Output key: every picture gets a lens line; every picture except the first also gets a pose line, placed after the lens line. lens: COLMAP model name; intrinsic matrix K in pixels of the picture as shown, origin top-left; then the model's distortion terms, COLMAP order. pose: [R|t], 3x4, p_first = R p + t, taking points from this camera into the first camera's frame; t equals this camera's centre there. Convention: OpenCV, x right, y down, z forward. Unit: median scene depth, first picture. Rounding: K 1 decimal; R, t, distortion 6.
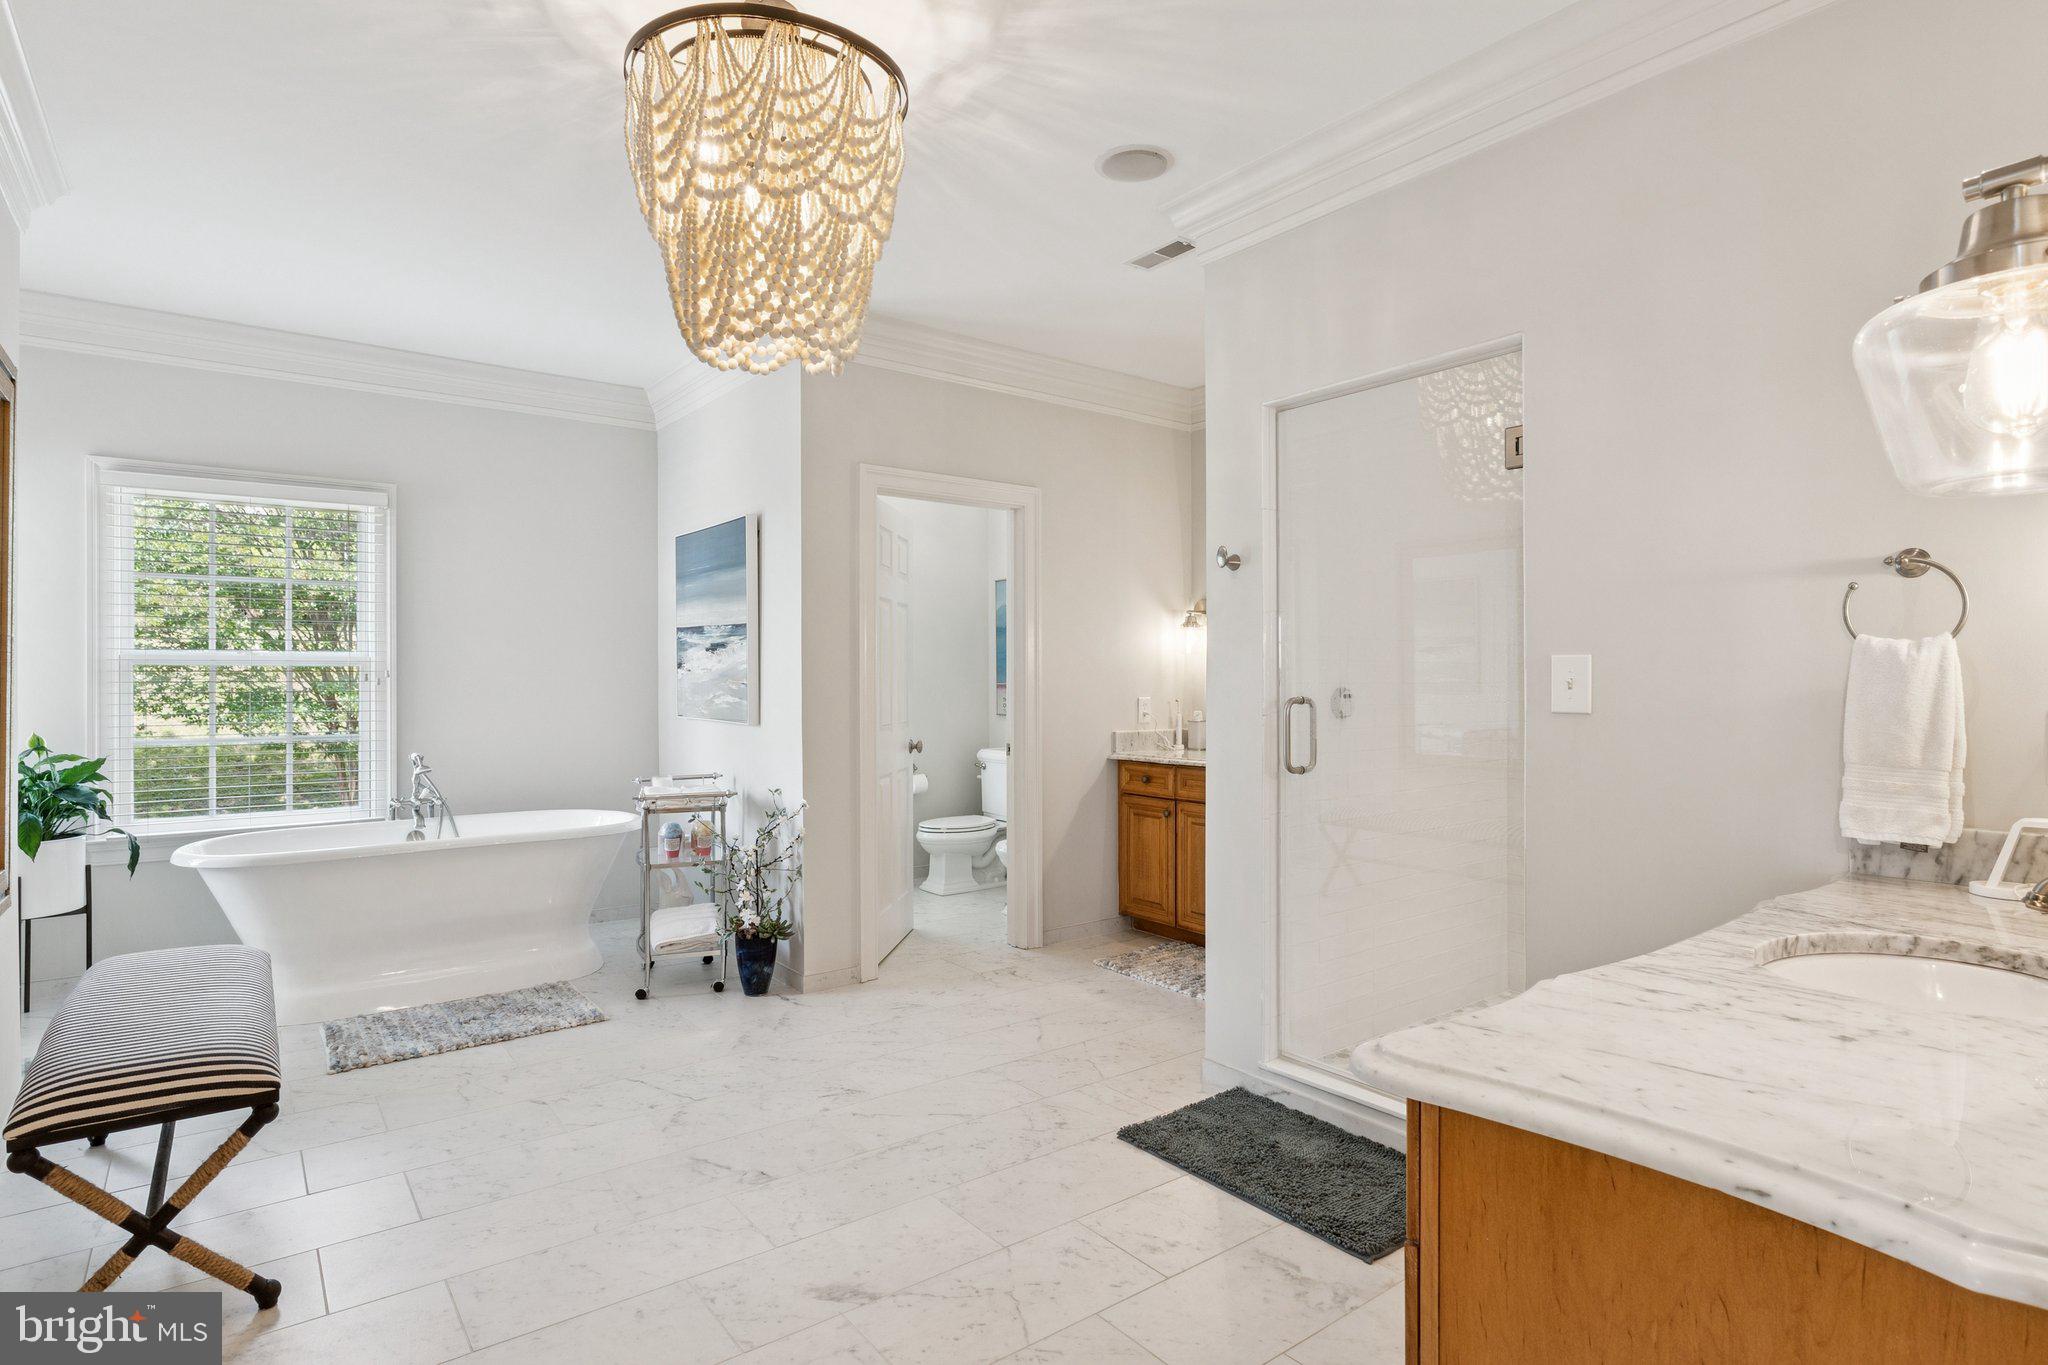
lens RADIAL K [[1054.9, 0, 1024.0], [0, 1054.9, 682.5], [0, 0, 1]] dist [-0.012600, 0.000063]
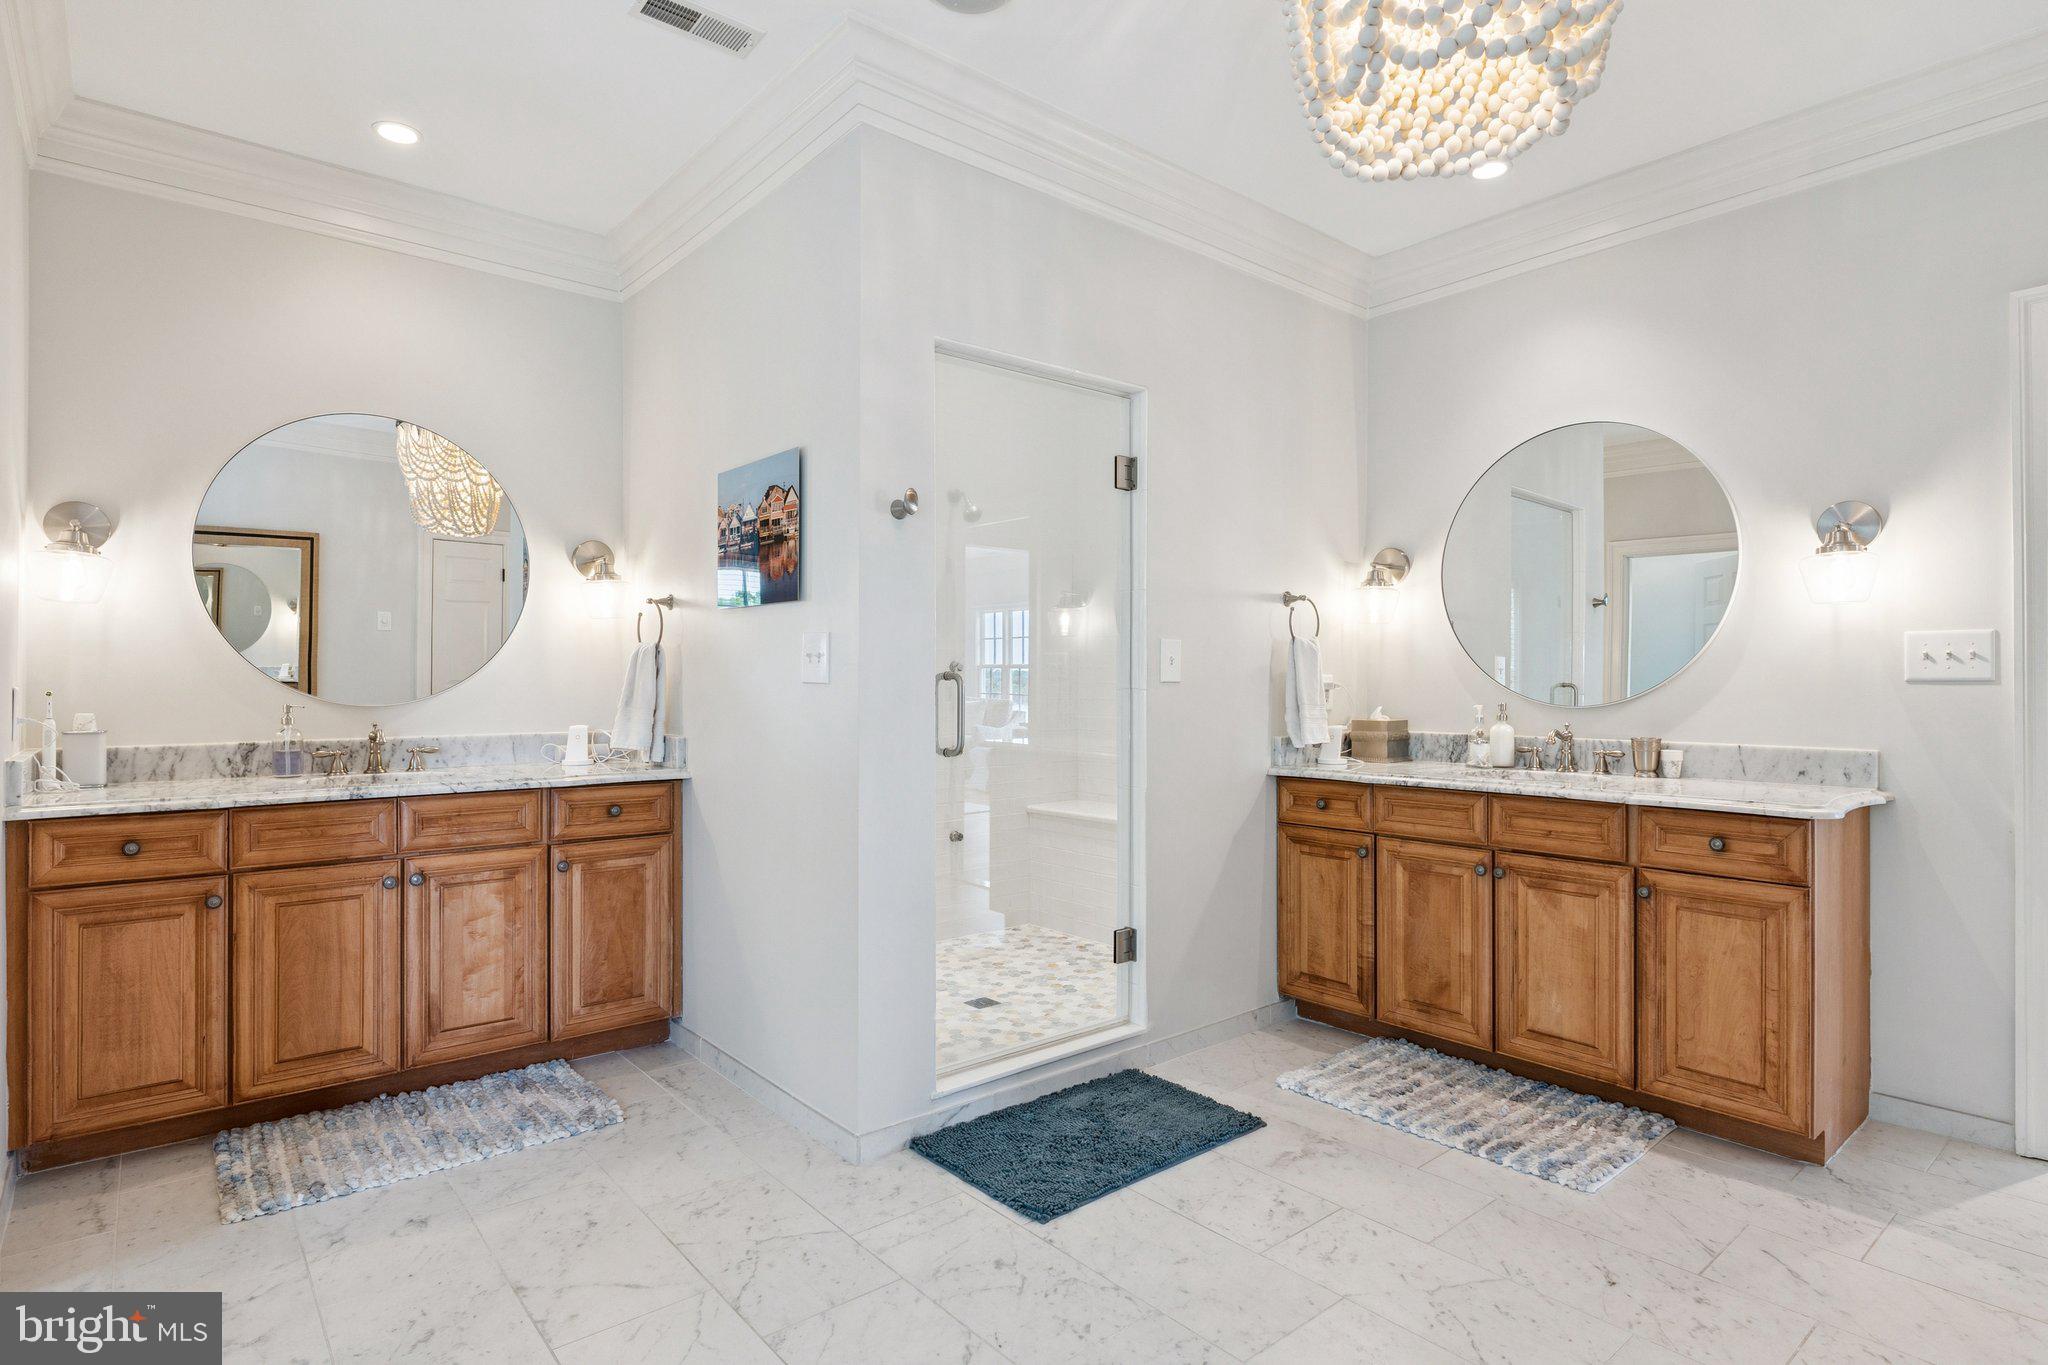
lens RADIAL K [[1054.9, 0, 1024.0], [0, 1054.9, 682.5], [0, 0, 1]] dist [-0.012600, 0.000063]
pose [[-0.041166, 0.001622, 0.999151, -0.597990], [0.002997, 0.999994, -0.001500, 0.022363], [-0.999148, 0.002933, -0.041171, 0.890409]]
